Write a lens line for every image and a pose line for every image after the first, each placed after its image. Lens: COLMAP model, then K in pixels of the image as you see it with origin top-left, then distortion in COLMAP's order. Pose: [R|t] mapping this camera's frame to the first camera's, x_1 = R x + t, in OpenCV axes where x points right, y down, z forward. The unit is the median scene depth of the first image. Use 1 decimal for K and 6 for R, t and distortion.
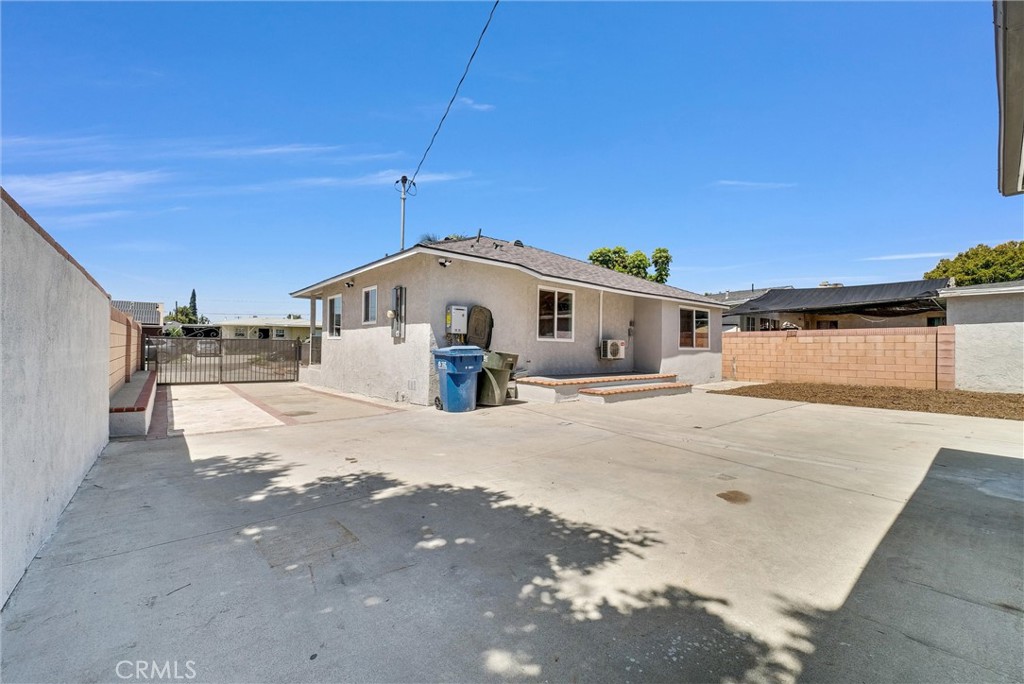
lens RADIAL K [[417.8, 0, 514.4], [0, 417.8, 346.1], [0, 0, 1]] dist [0.000822, 0.001245]
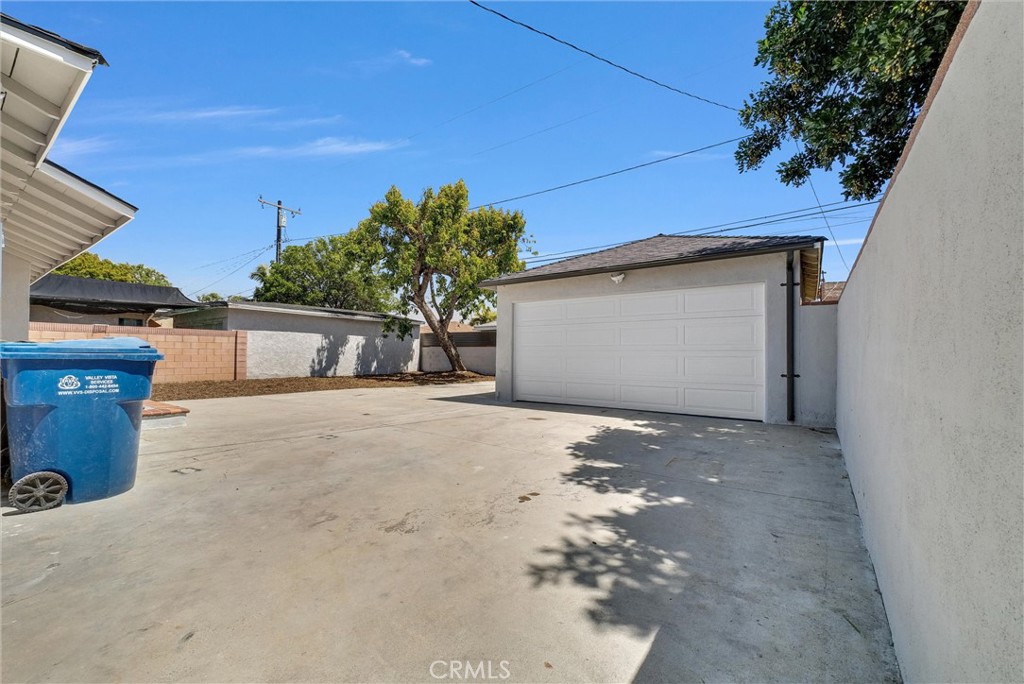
lens RADIAL K [[417.8, 0, 510.8], [0, 417.8, 352.5], [0, 0, 1]] dist [0.000822, 0.001245]
pose [[-0.244988, -0.005467, 0.969511, -1.318761], [-0.012904, 0.999914, 0.002377, 0.018465], [-0.969440, -0.011928, -0.245037, 1.457700]]
